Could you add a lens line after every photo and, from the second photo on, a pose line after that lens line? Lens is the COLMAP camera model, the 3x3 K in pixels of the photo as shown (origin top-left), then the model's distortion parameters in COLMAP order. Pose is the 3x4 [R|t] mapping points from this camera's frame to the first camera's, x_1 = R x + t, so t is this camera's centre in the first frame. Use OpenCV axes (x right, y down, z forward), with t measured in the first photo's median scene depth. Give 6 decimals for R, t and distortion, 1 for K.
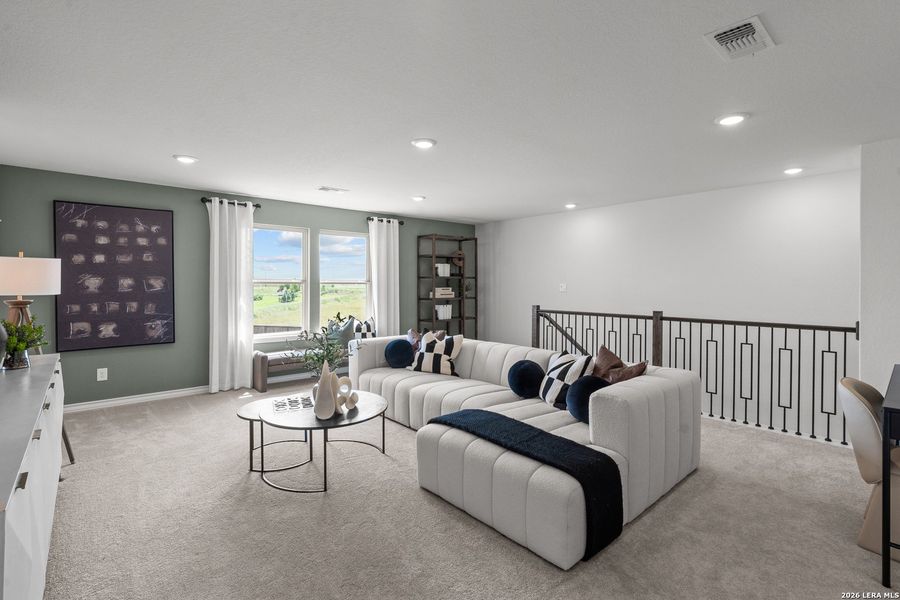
lens RADIAL K [[419.1, 0, 449.4], [0, 419.1, 292.6], [0, 0, 1]] dist [-0.004566, 0.000504]
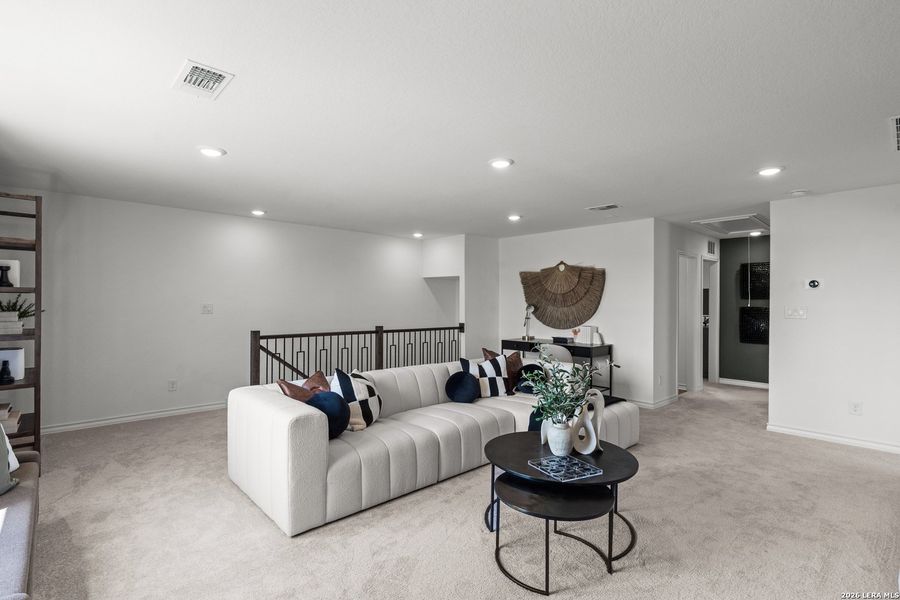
lens RADIAL K [[419.1, 0, 449.2], [0, 419.1, 302.9], [0, 0, 1]] dist [-0.004566, 0.000504]
pose [[-0.037309, 0.000164, 0.999304, -0.723403], [0.013917, 0.999903, 0.000355, -0.021480], [-0.999207, 0.013920, -0.037307, 0.800862]]
